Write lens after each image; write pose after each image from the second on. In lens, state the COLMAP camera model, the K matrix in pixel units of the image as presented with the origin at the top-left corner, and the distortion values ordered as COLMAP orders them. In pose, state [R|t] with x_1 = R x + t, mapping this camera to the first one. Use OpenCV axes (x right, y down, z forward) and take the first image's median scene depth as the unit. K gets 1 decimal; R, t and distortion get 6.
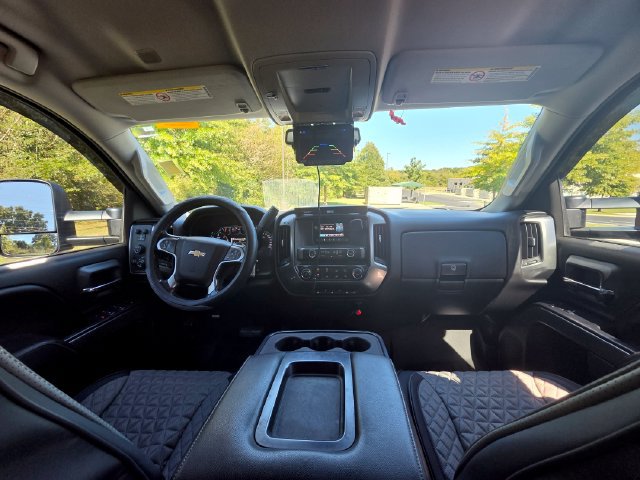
lens RADIAL K [[262.0, 0, 320.0], [0, 262.0, 240.0], [0, 0, 1]] dist [-0.000270, -0.000206]
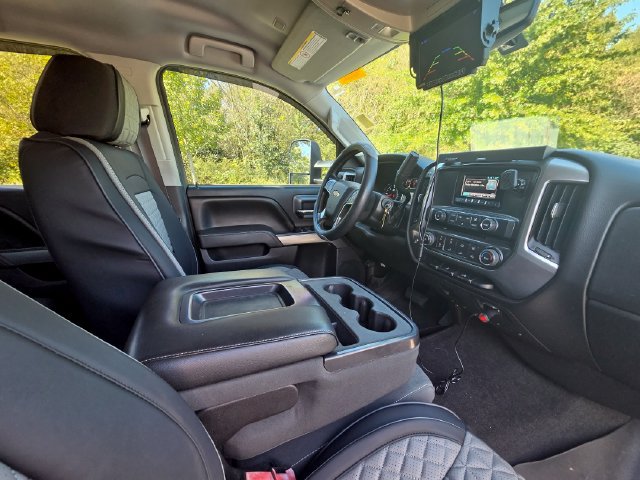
lens RADIAL K [[262.0, 0, 320.0], [0, 262.0, 240.0], [0, 0, 1]] dist [-0.000270, -0.000206]
pose [[0.492472, 0.252082, -0.833022, 0.445404], [-0.148529, 0.967437, 0.204949, 0.016410], [0.857561, 0.022797, 0.513877, 0.310386]]
